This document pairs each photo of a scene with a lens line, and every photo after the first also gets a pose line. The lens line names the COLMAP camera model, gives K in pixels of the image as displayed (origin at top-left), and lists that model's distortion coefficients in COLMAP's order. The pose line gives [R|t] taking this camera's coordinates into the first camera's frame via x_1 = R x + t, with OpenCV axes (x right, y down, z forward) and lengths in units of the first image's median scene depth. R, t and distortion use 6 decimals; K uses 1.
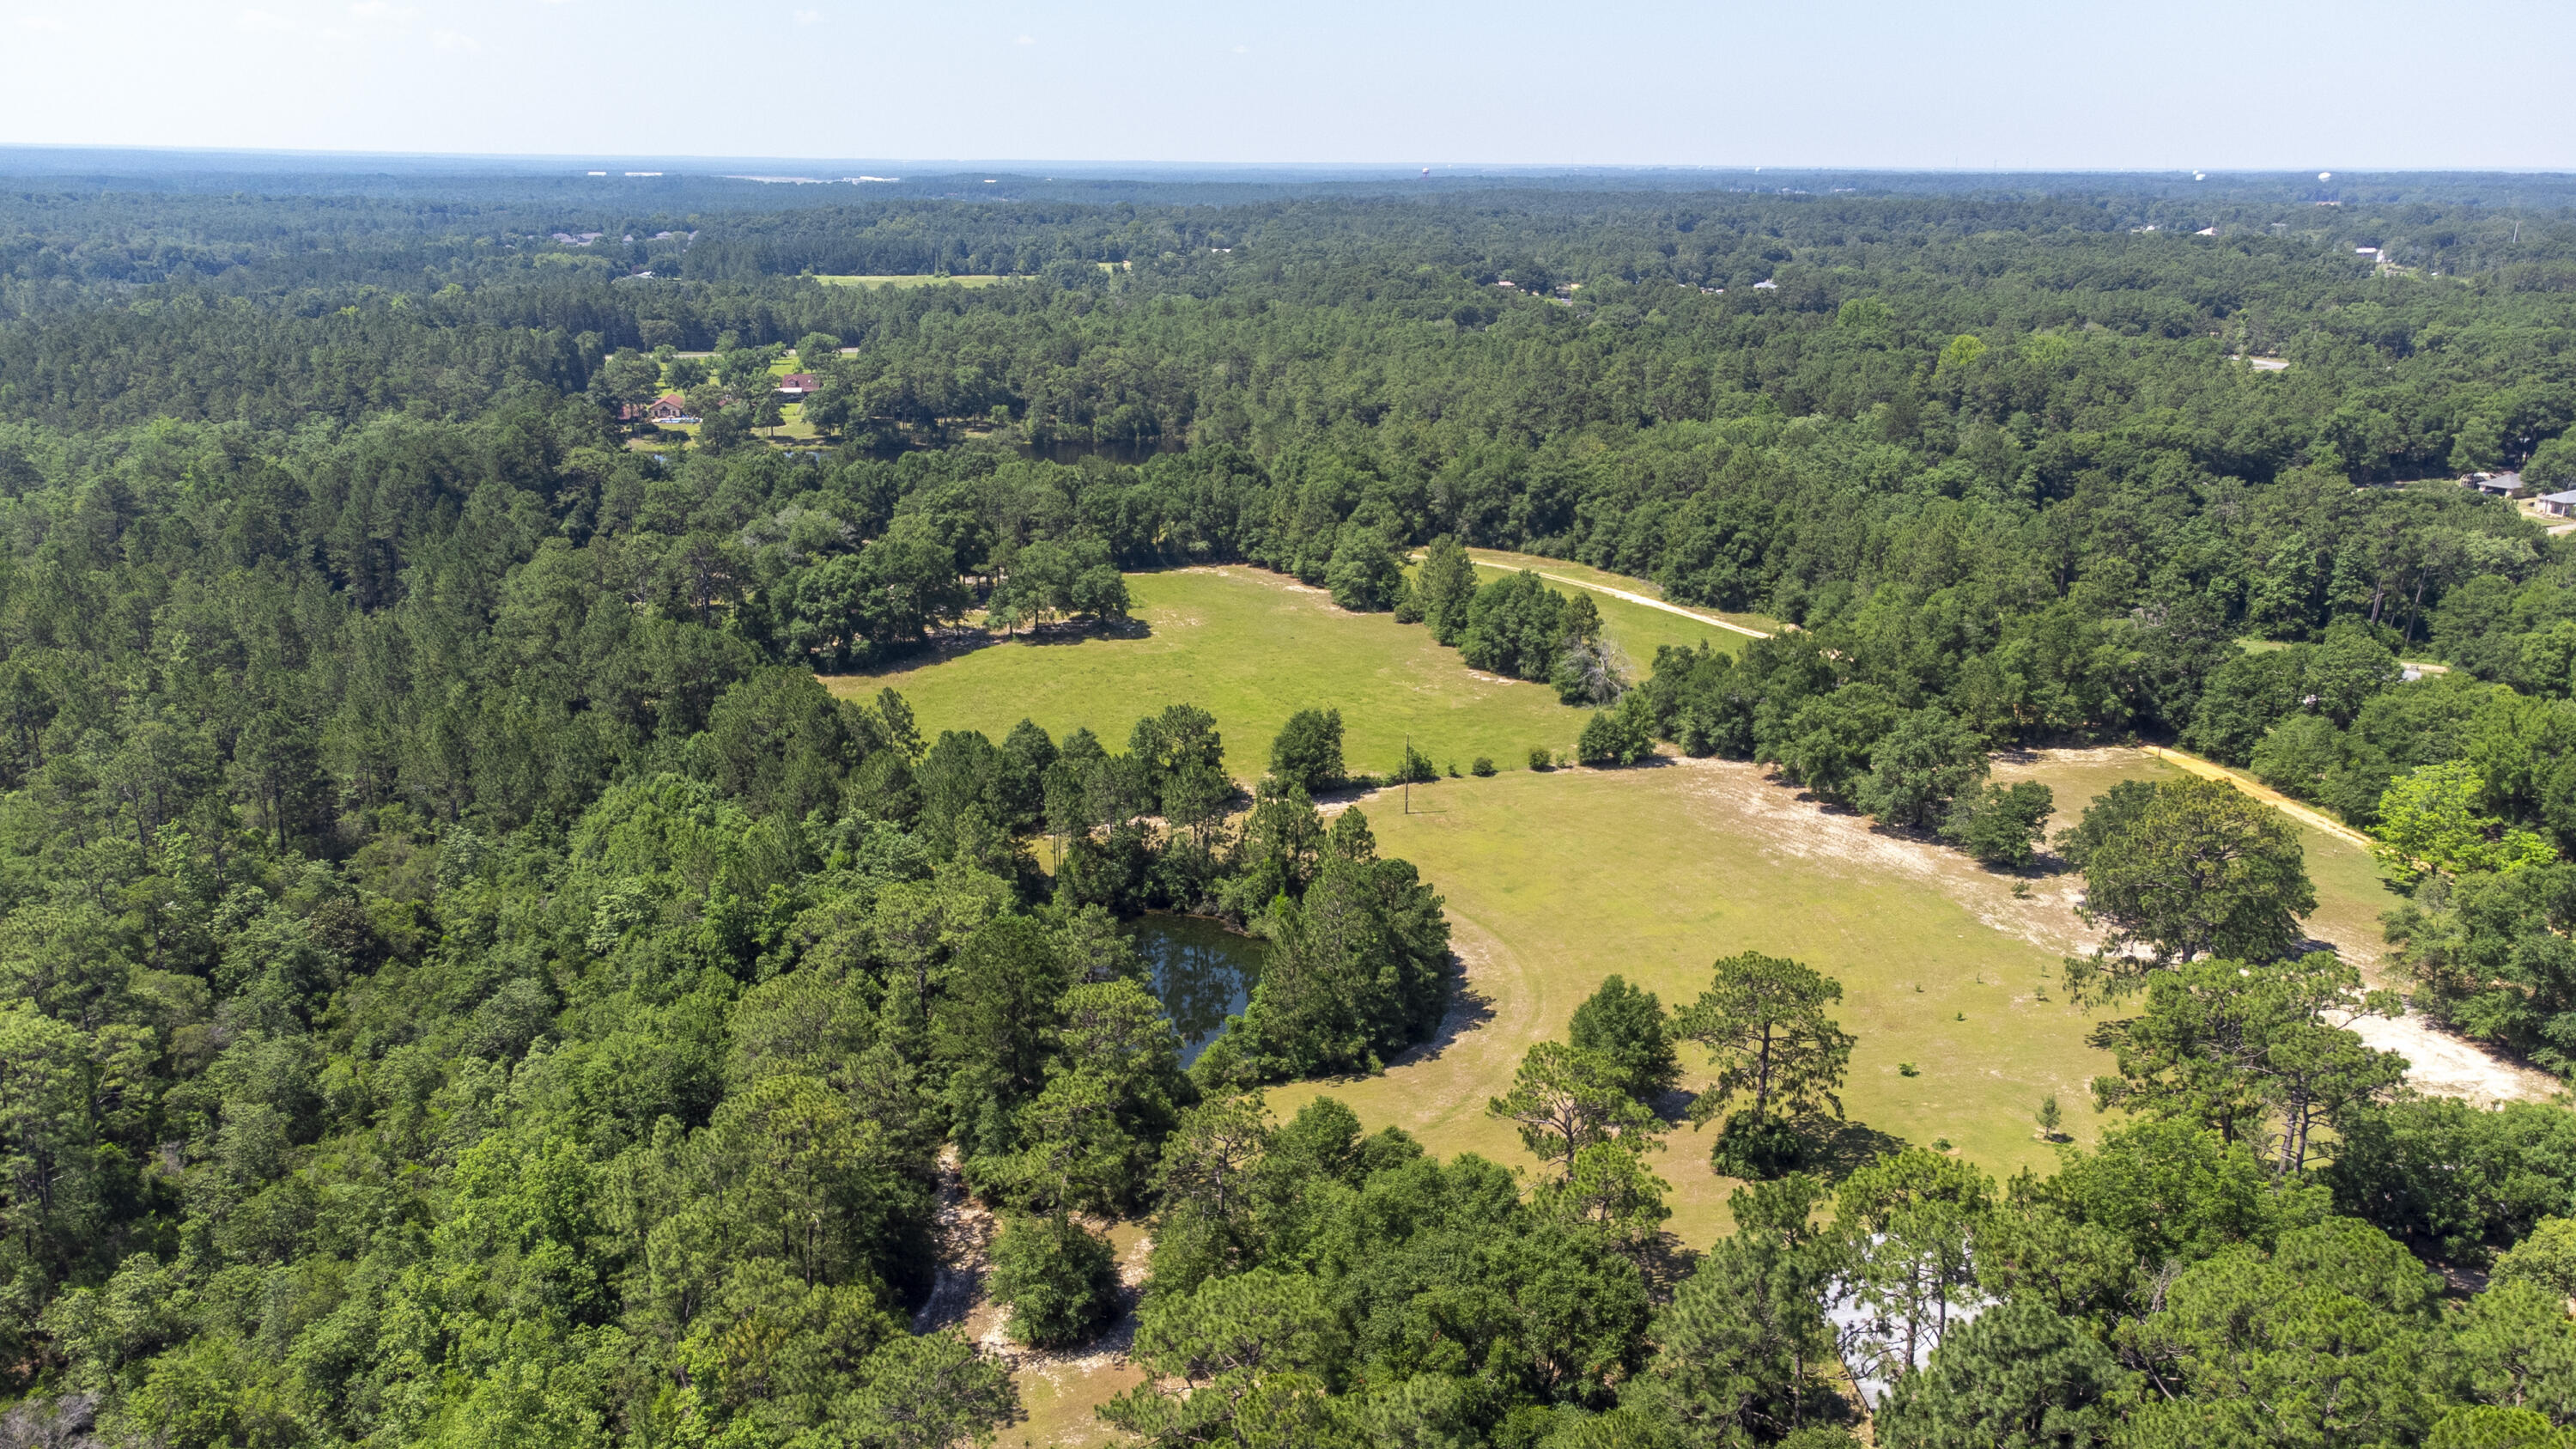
lens RADIAL K [[1960.0, 0, 1288.0], [0, 1960.0, 724.5], [0, 0, 1]] dist [-0.002738, 0.037499]
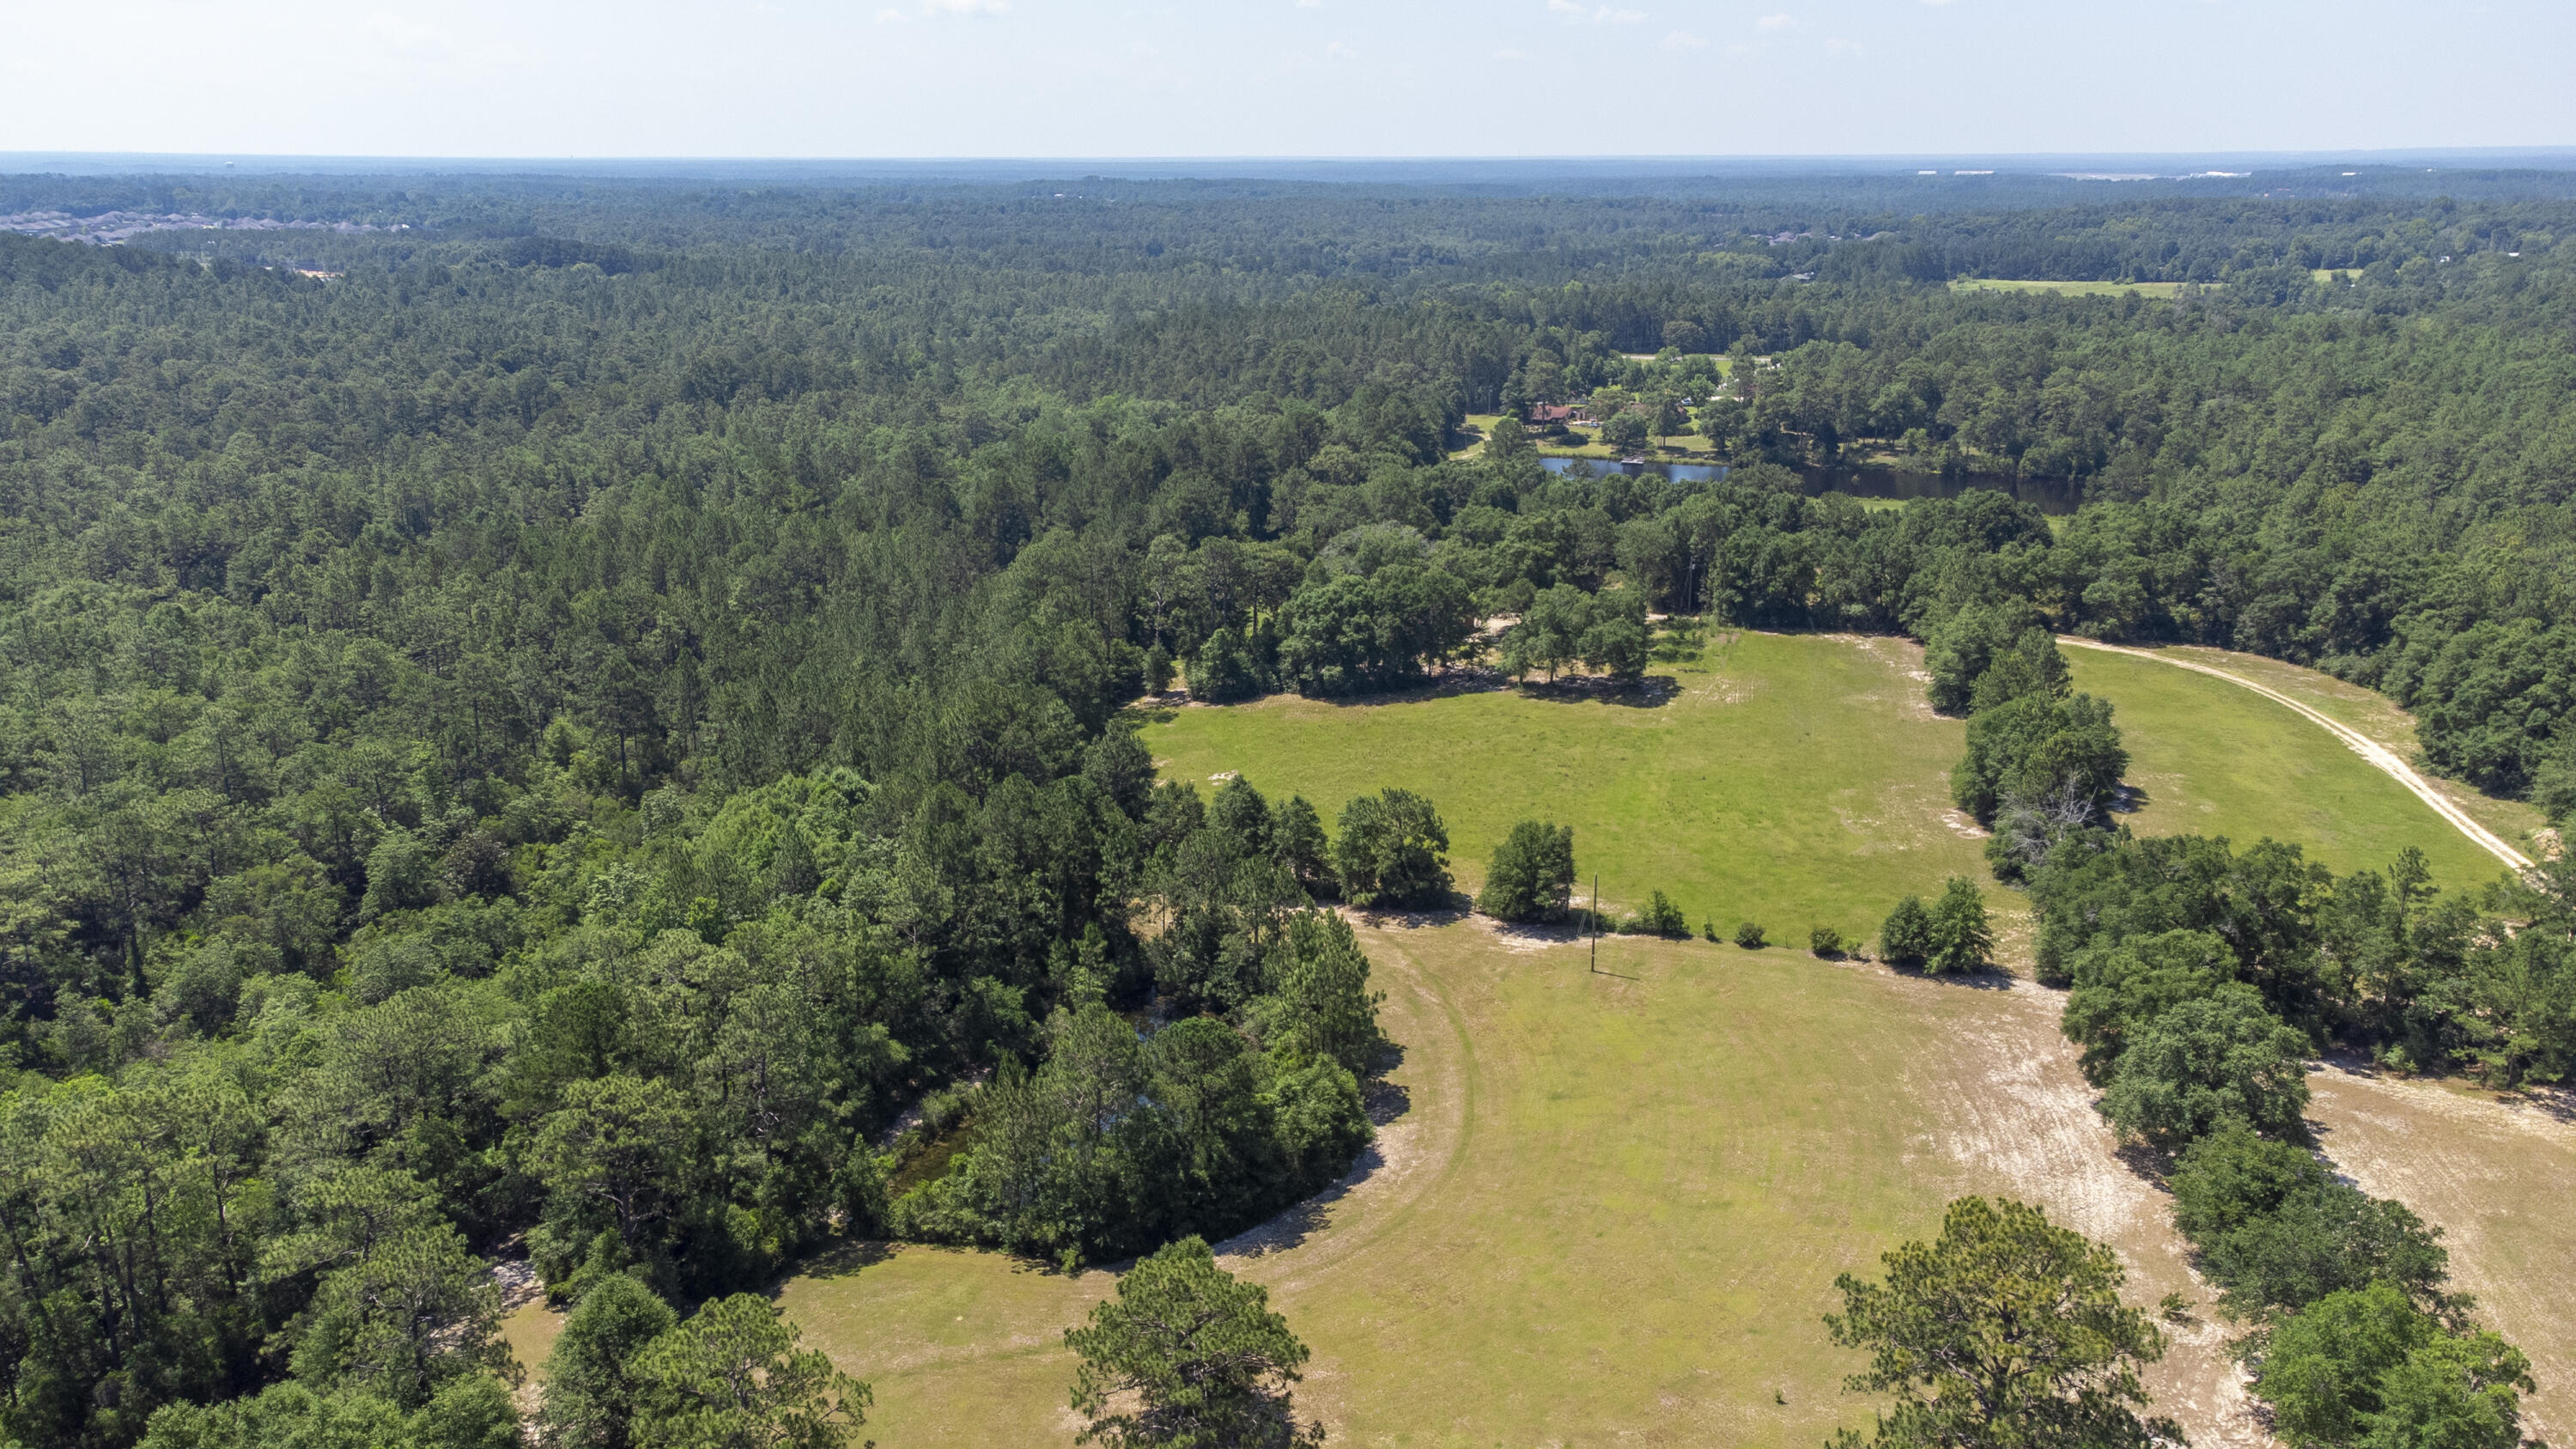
lens RADIAL K [[1960.0, 0, 1288.0], [0, 1960.0, 724.5], [0, 0, 1]] dist [-0.002738, 0.037499]
pose [[0.795573, 0.152342, -0.586392, 0.262913], [-0.152085, 0.987097, 0.050105, -0.047575], [0.586458, 0.049319, 0.808476, 0.176115]]
